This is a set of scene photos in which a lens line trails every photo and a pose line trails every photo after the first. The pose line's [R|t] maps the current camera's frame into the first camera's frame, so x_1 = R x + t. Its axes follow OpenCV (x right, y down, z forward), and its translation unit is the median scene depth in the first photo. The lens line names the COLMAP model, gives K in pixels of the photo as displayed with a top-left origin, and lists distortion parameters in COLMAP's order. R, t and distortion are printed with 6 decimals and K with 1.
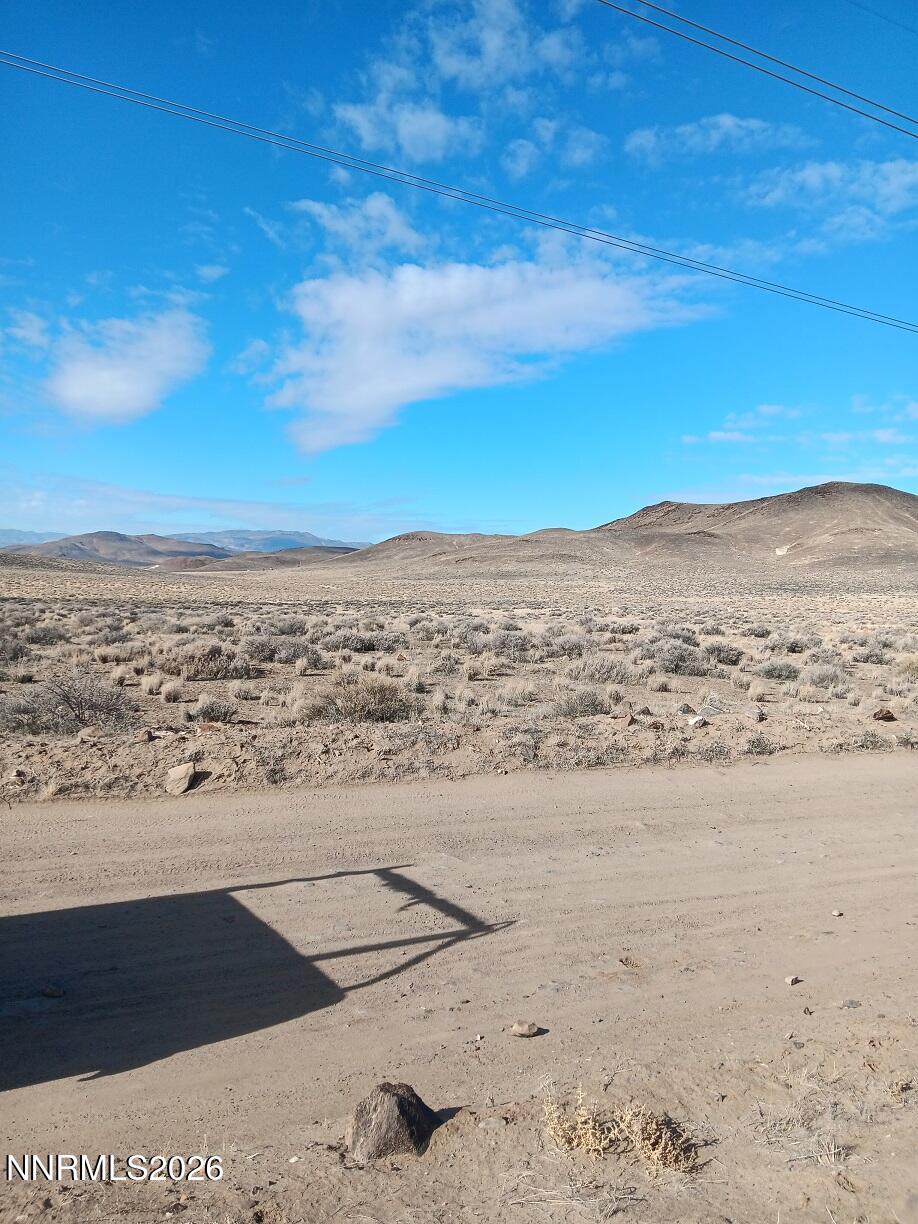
lens RADIAL K [[958.5, 0, 459.2], [0, 958.5, 638.7], [0, 0, 1]] dist [0.001256, -0.052585]
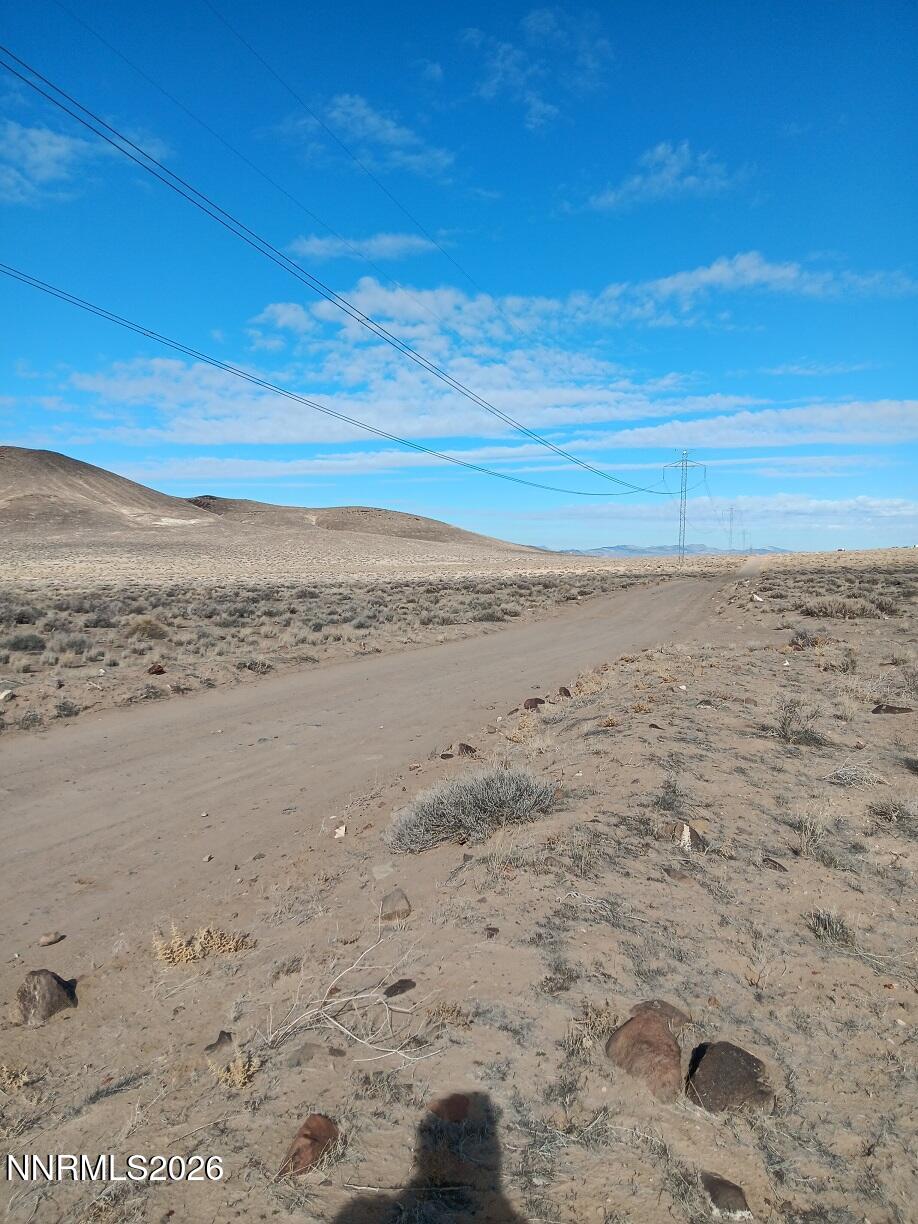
lens RADIAL K [[948.4, 0, 451.3], [0, 948.4, 628.8], [0, 0, 1]] dist [0.096460, -0.215193]
pose [[0.689009, -0.085886, 0.719645, -0.112498], [0.066810, 0.996252, 0.054933, -0.008628], [-0.721667, 0.010230, 0.692165, -0.066479]]
